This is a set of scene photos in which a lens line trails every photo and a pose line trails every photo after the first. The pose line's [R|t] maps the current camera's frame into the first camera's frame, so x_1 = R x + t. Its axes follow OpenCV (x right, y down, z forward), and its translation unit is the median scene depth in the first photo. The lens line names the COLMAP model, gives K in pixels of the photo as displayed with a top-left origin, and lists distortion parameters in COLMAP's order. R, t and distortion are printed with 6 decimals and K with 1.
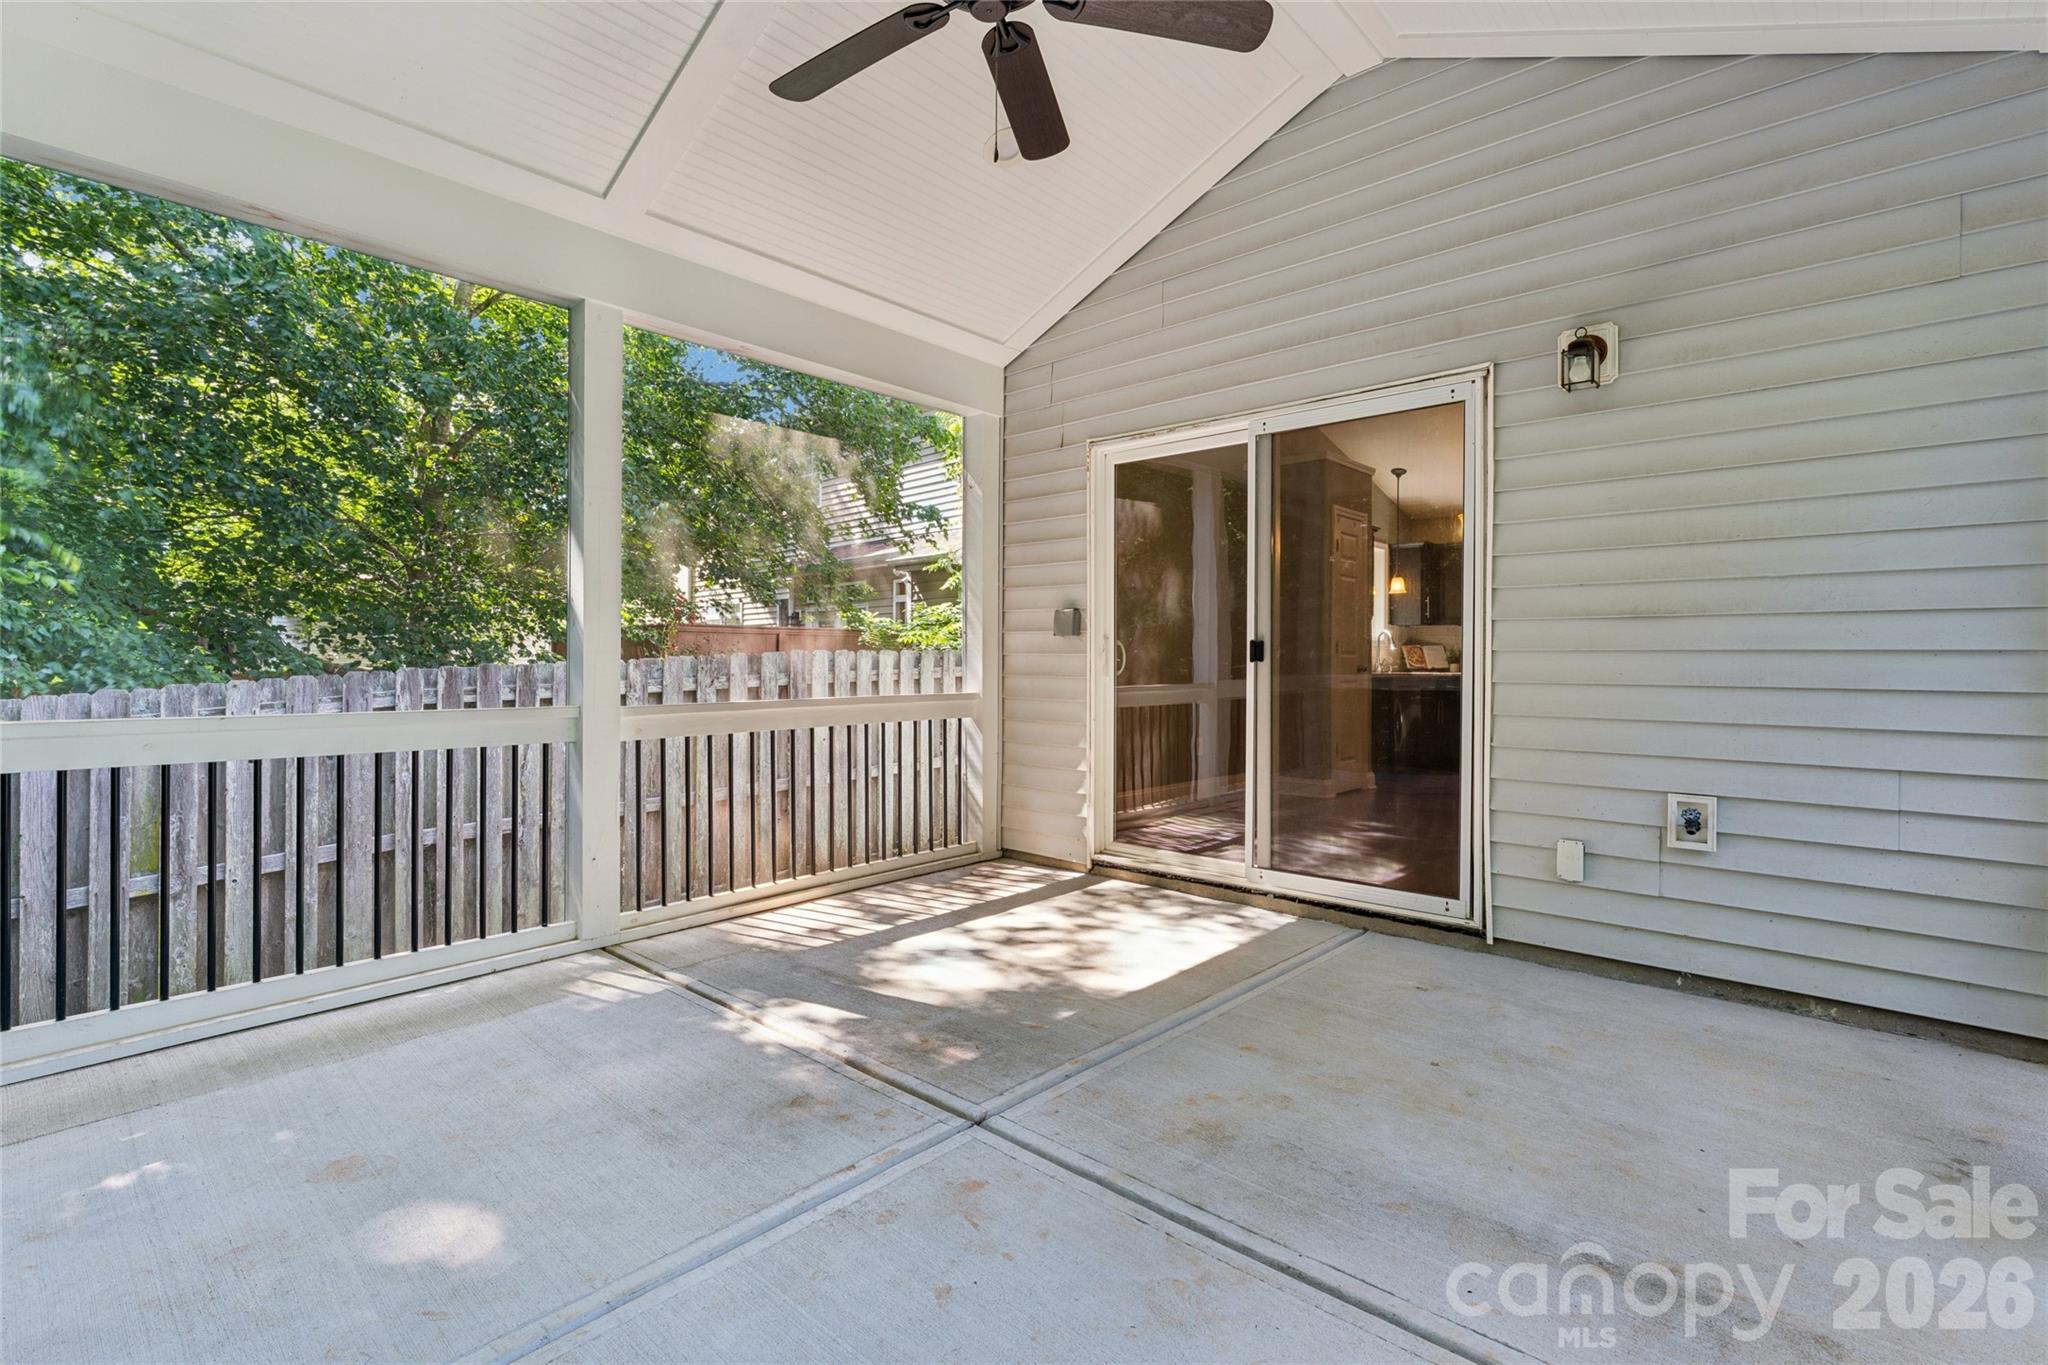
lens RADIAL K [[938.6, 0, 1019.6], [0, 938.6, 667.1], [0, 0, 1]] dist [0.000560, -0.001533]
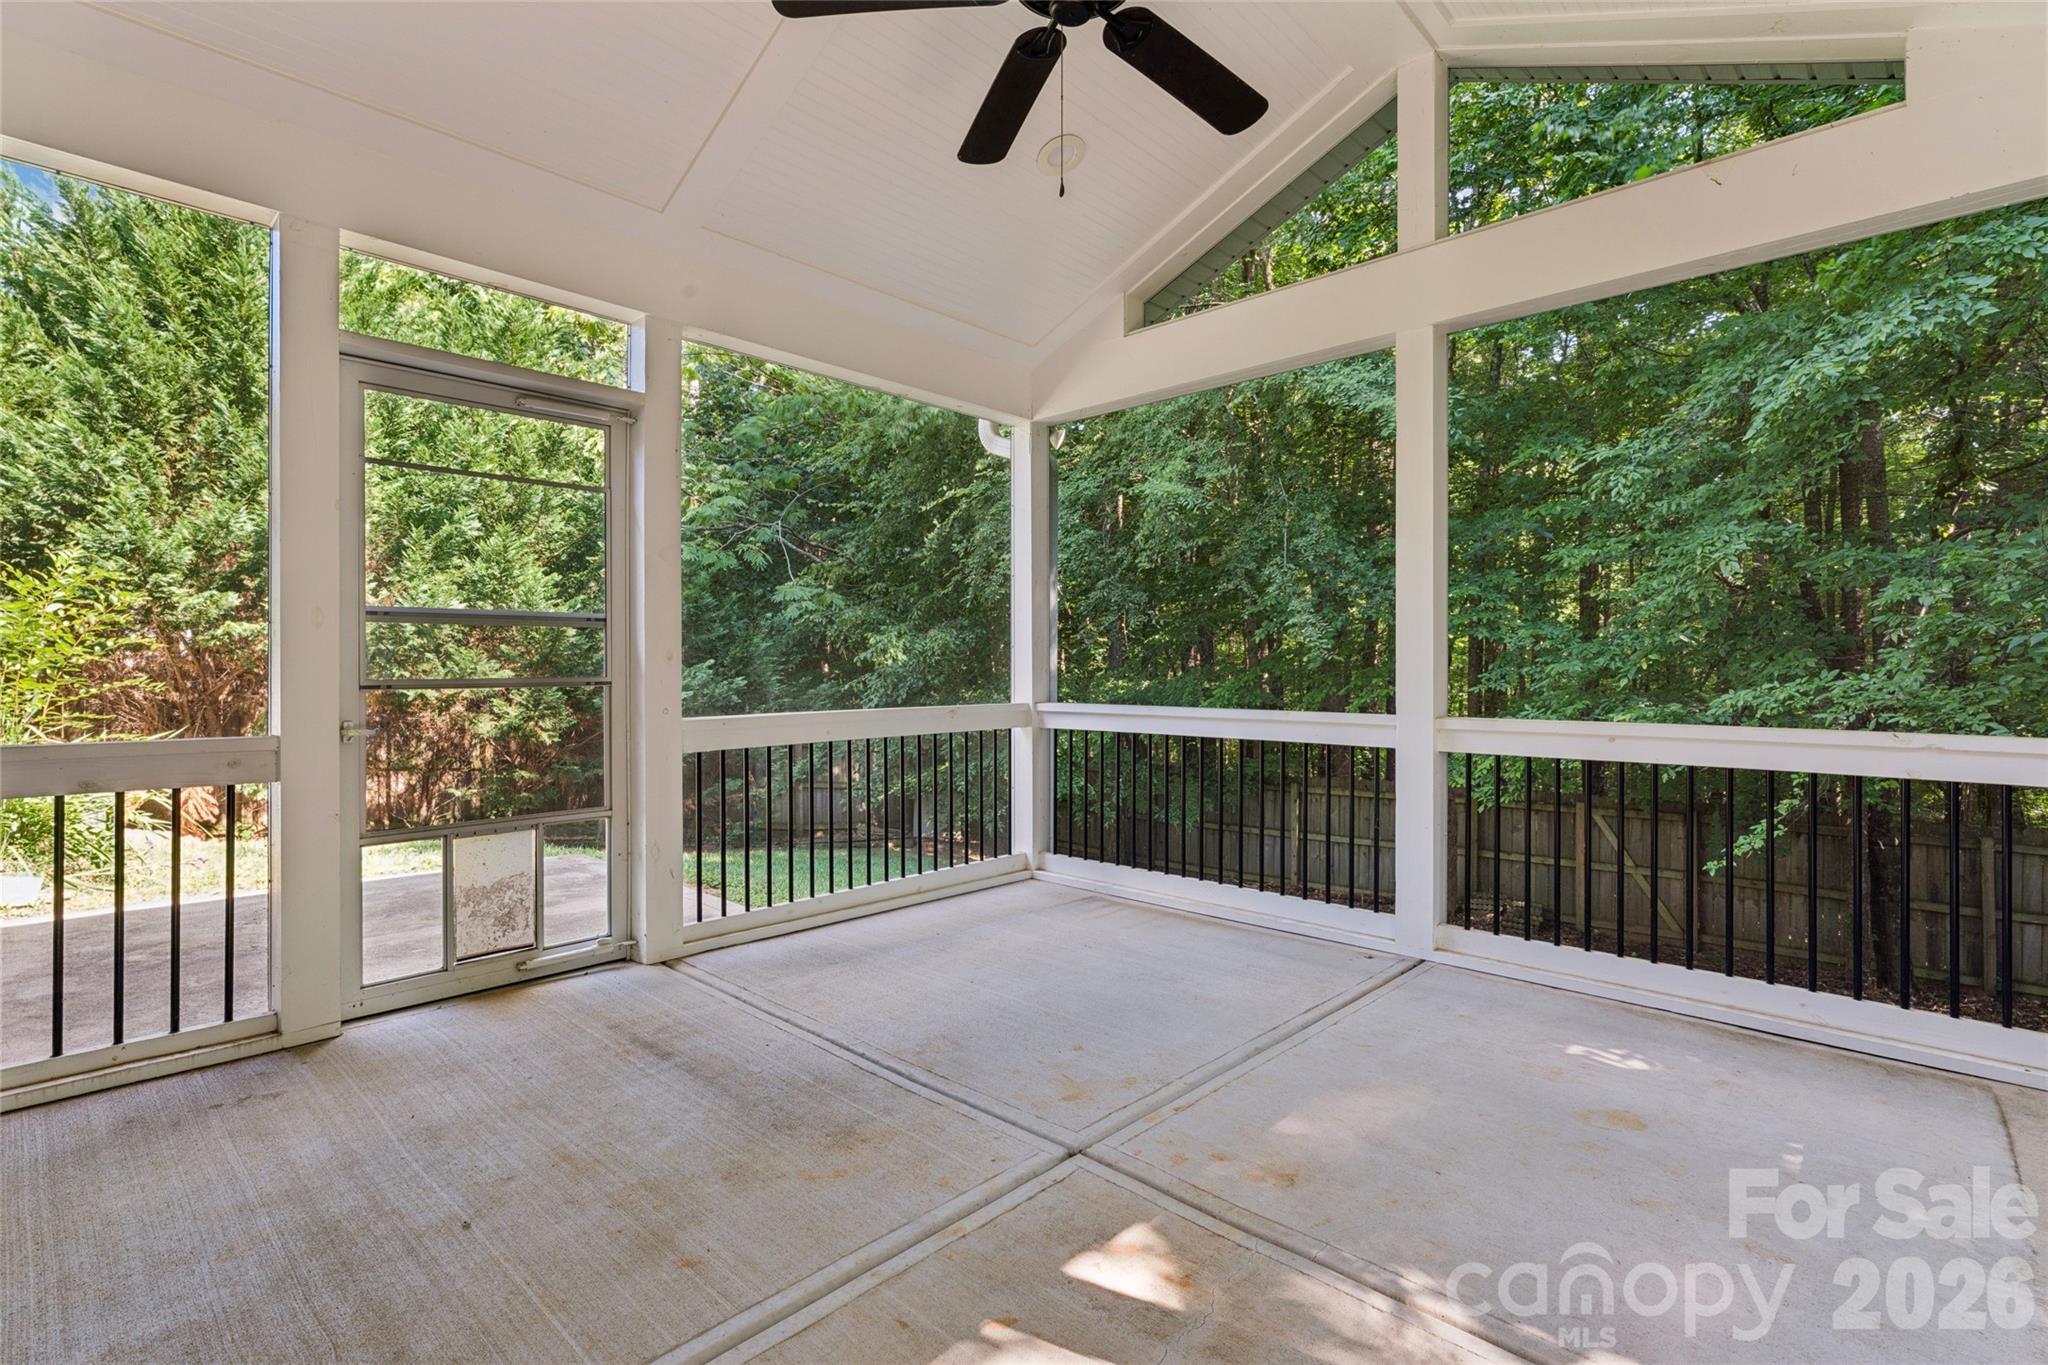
lens RADIAL K [[938.6, 0, 1025.8], [0, 938.6, 666.0], [0, 0, 1]] dist [0.000560, -0.001533]
pose [[-0.999948, -0.006203, 0.008040, 0.003148], [-0.006155, 0.999963, 0.005992, -0.022020], [-0.008077, 0.005943, -0.999950, 1.939670]]
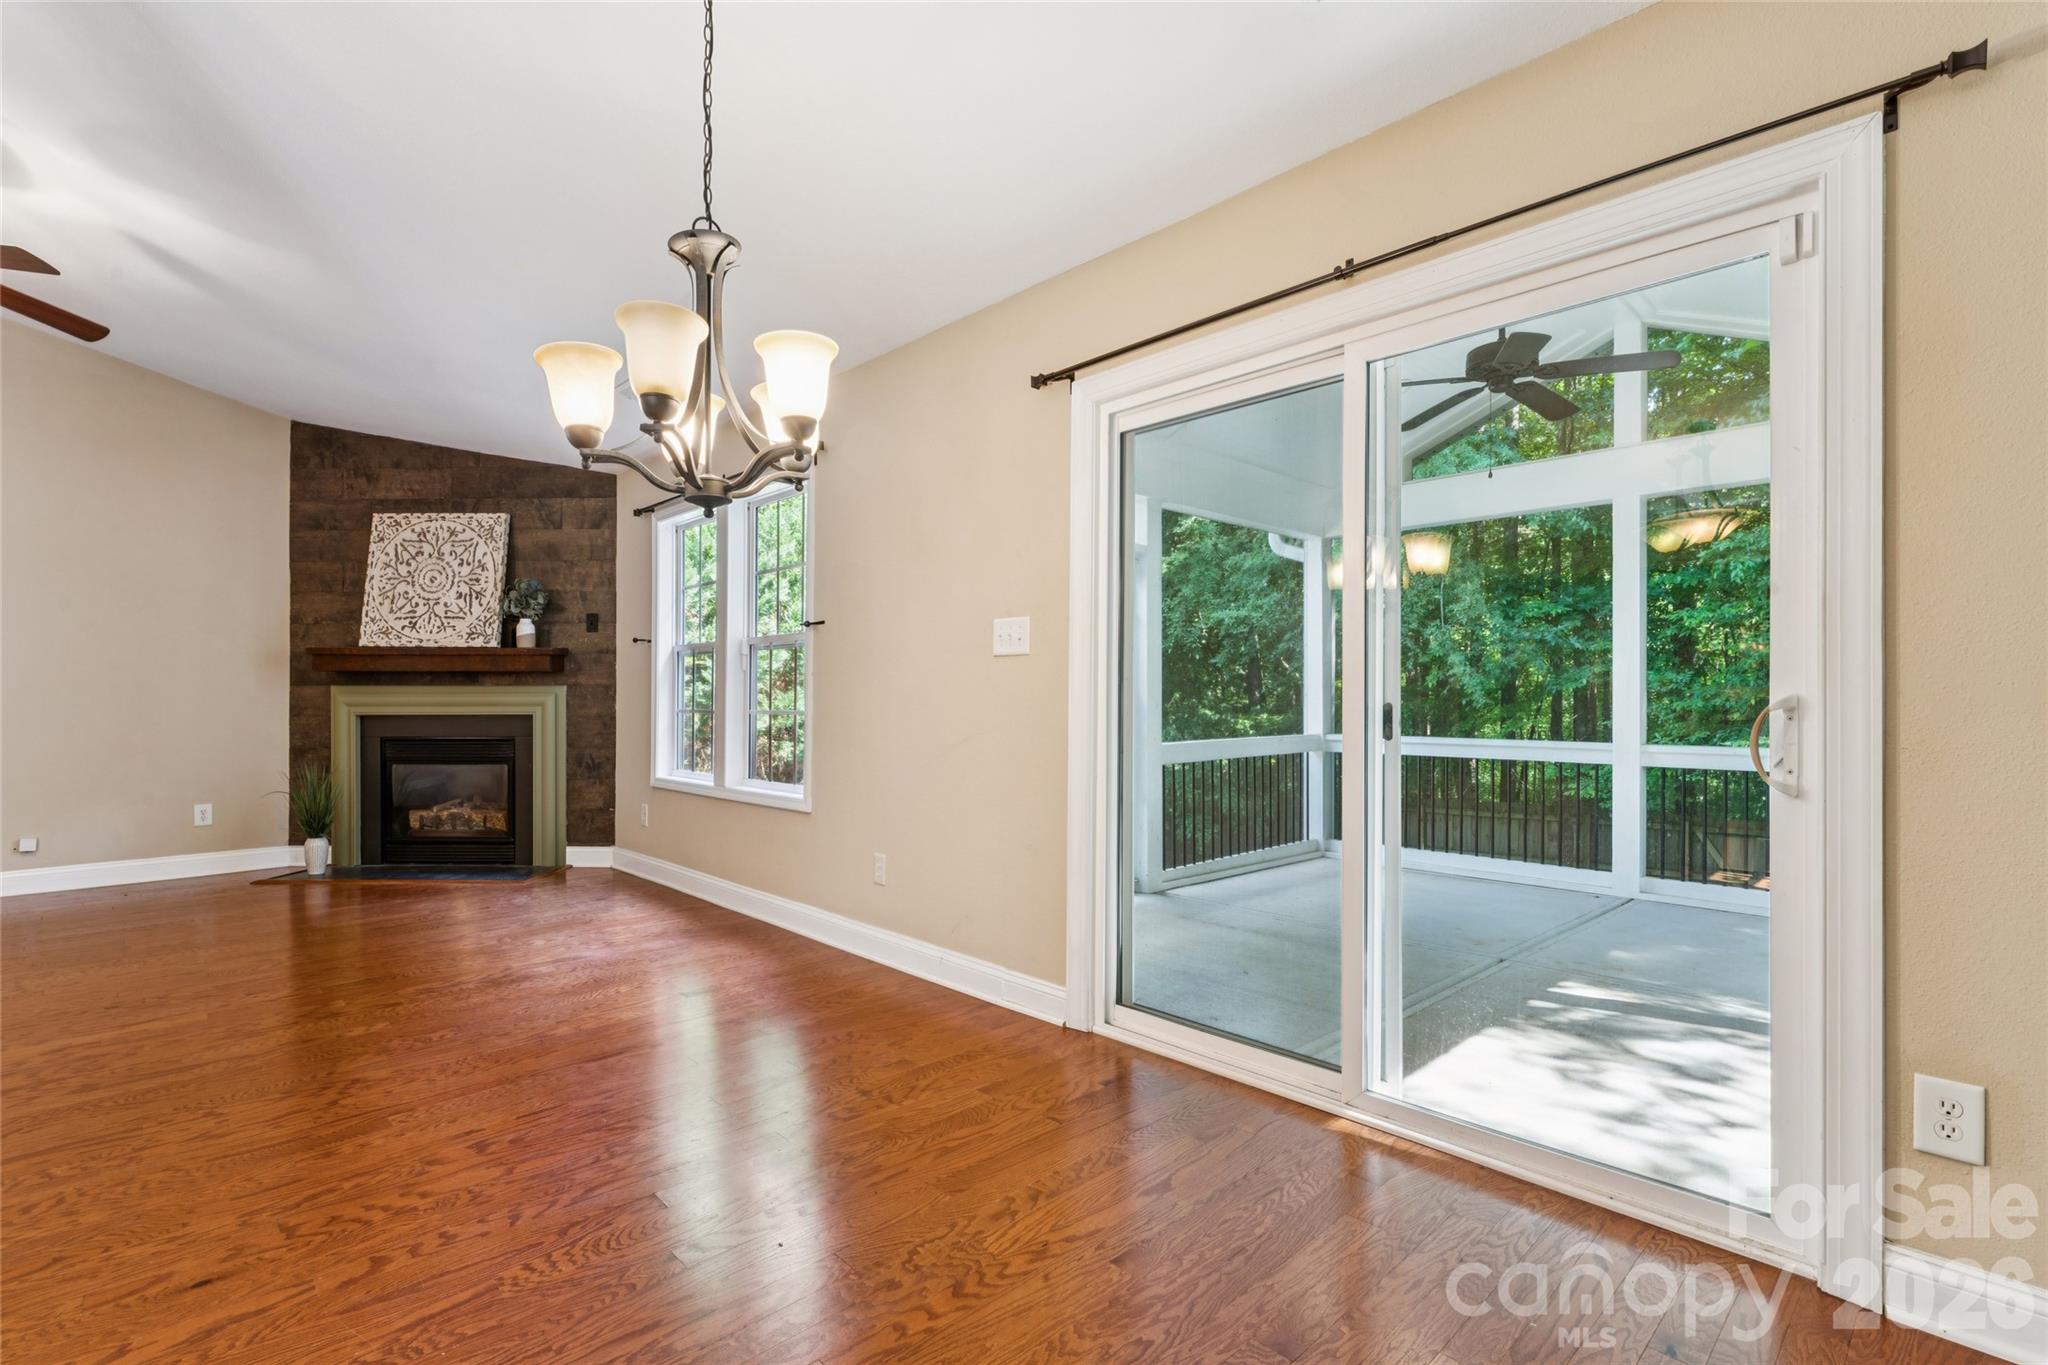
lens RADIAL K [[938.6, 0, 1018.4], [0, 938.6, 698.2], [0, 0, 1]] dist [0.000560, -0.001533]
pose [[-0.998111, -0.001838, 0.061405, 0.821337], [-0.001363, 0.999969, 0.007778, -0.065083], [-0.061417, 0.007680, -0.998083, 2.938268]]
